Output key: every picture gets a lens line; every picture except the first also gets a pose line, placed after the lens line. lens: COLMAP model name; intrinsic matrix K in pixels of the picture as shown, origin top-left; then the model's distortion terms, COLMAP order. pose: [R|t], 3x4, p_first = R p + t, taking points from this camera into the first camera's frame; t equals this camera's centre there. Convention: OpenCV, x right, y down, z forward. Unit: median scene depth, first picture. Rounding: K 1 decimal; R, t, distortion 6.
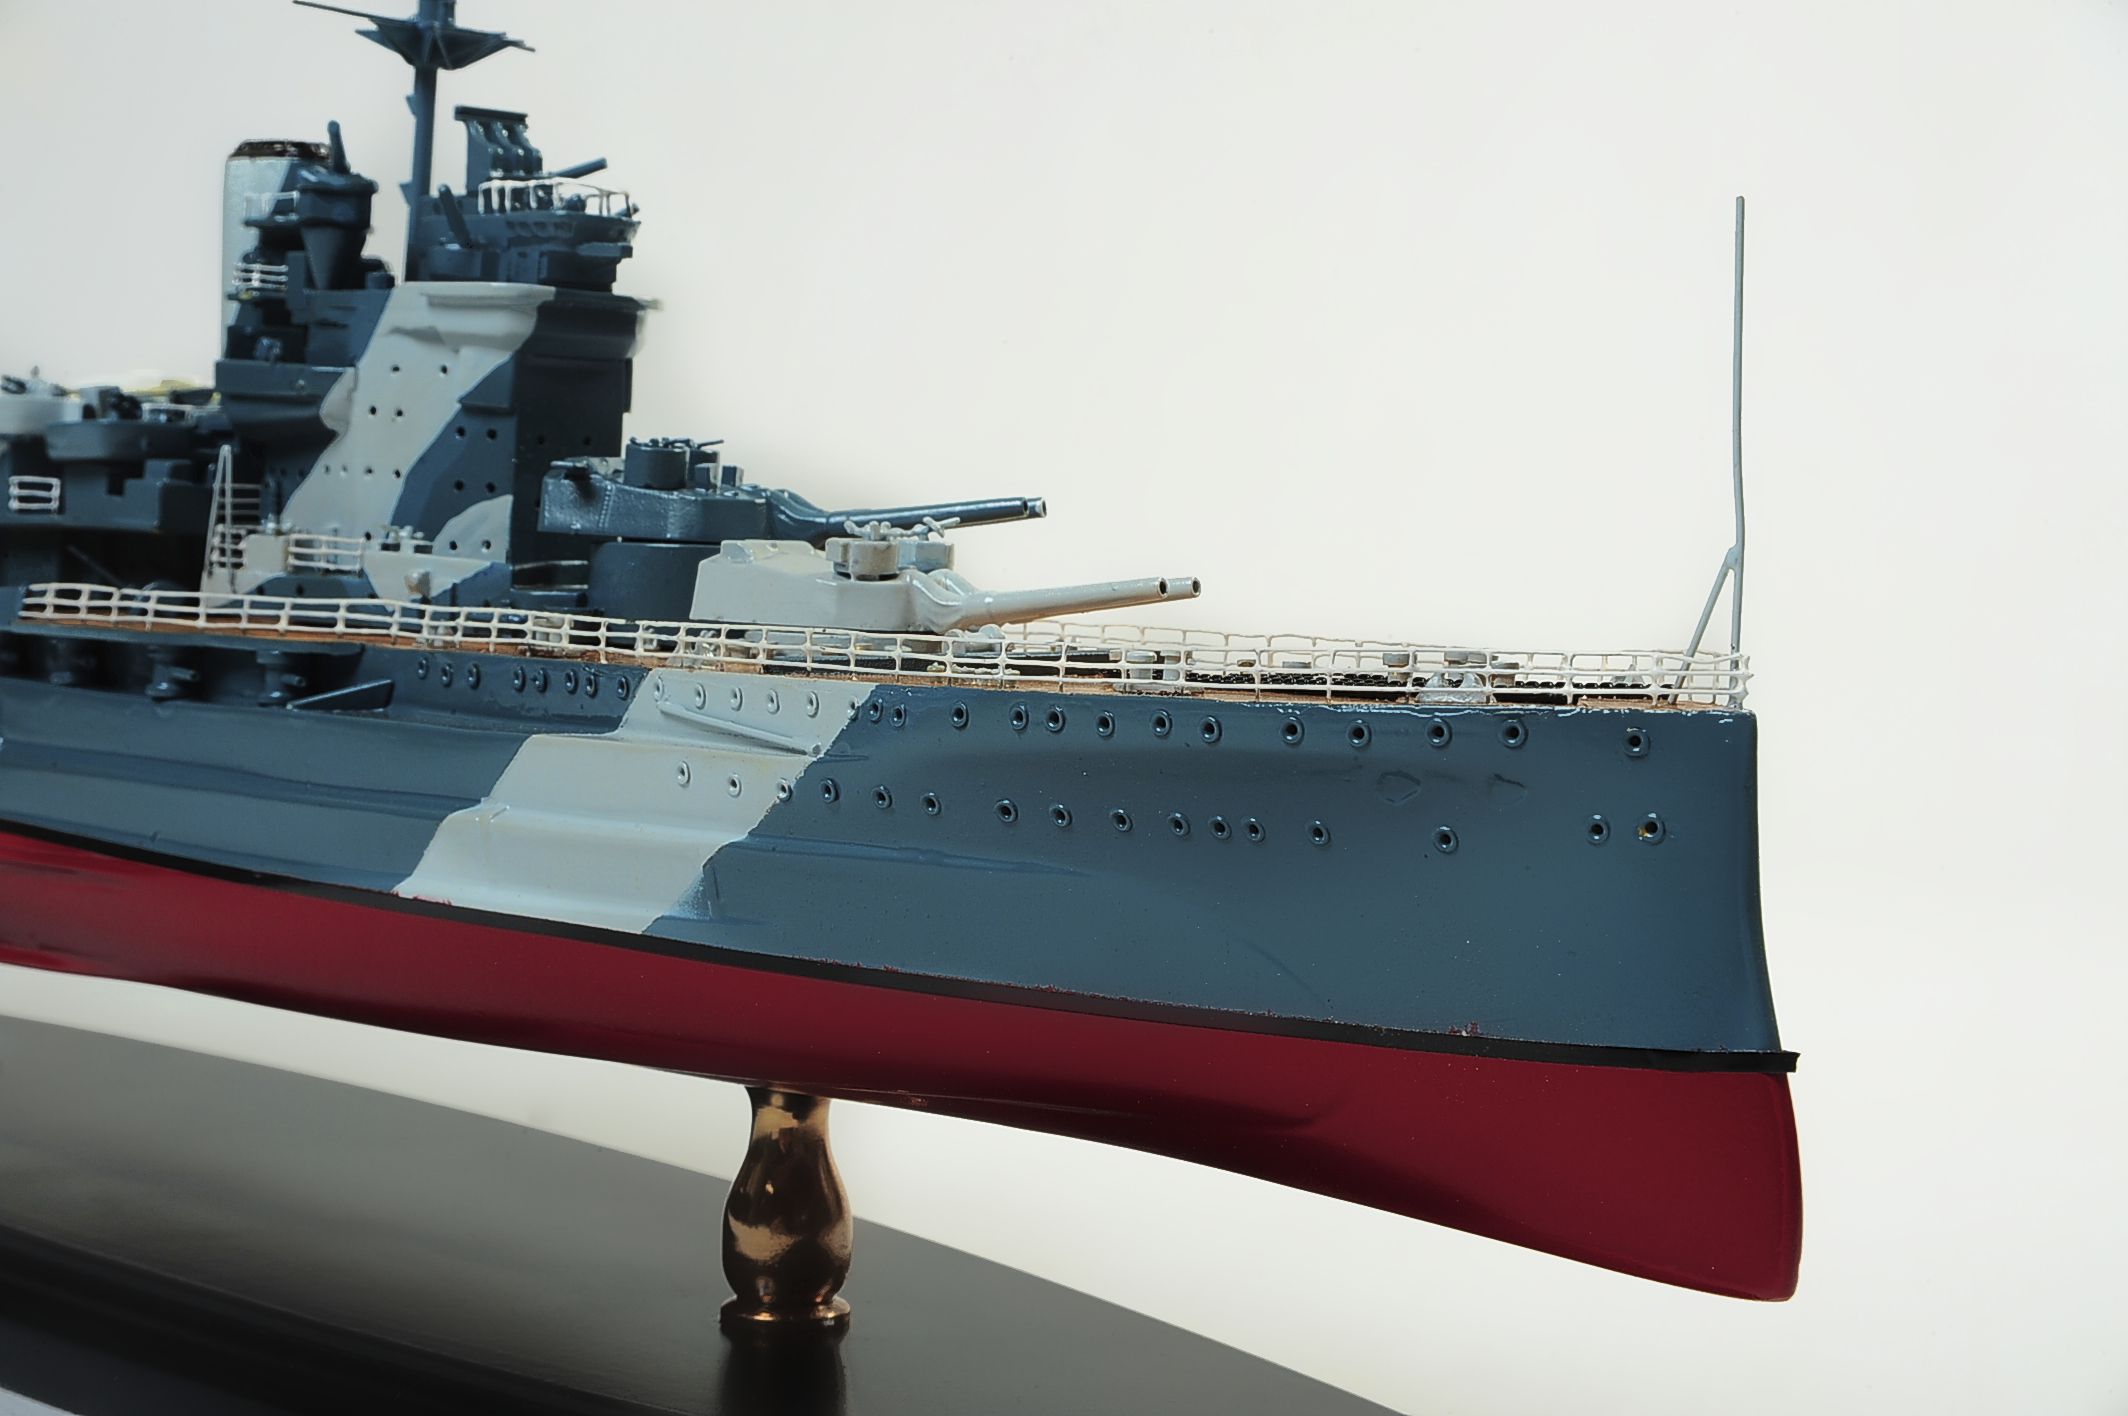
lens RADIAL K [[4214.1, 0, 1103.7], [0, 4214.1, 703.6], [0, 0, 1]] dist [0.260293, 0.000000]
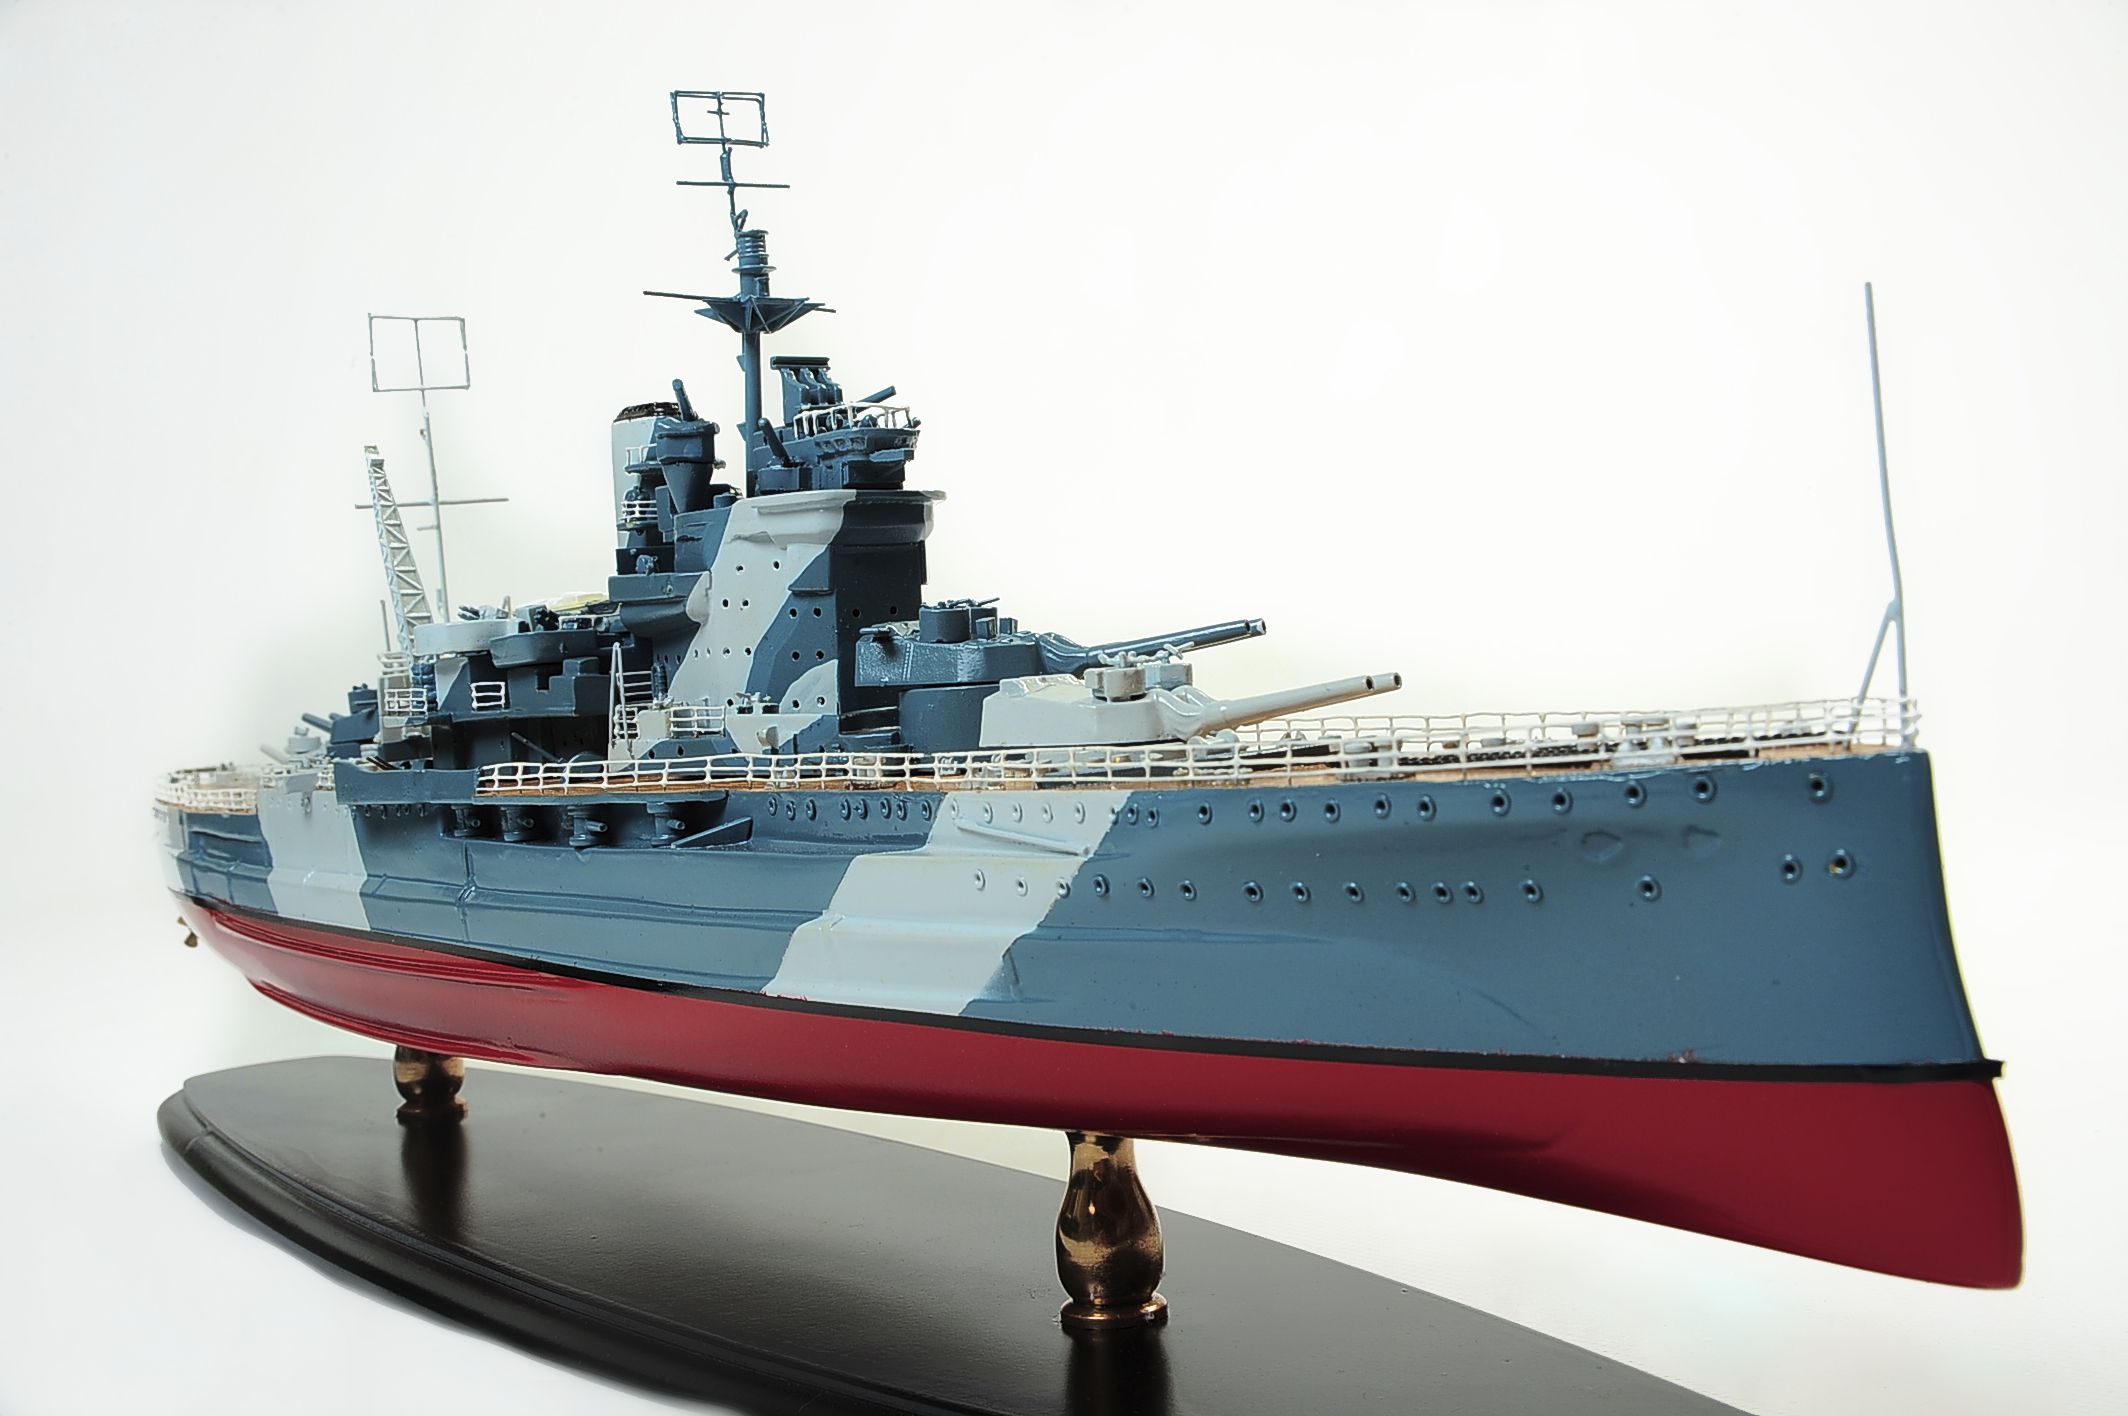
lens RADIAL K [[2835.3, 0, 1056.0], [0, 2835.3, 688.7], [0, 0, 1]] dist [0.033985, 0.000000]
pose [[0.990991, -0.094883, -0.094521, 0.001726], [0.092099, 0.995189, -0.033408, -0.006949], [0.097236, 0.024402, 0.994962, 0.180605]]
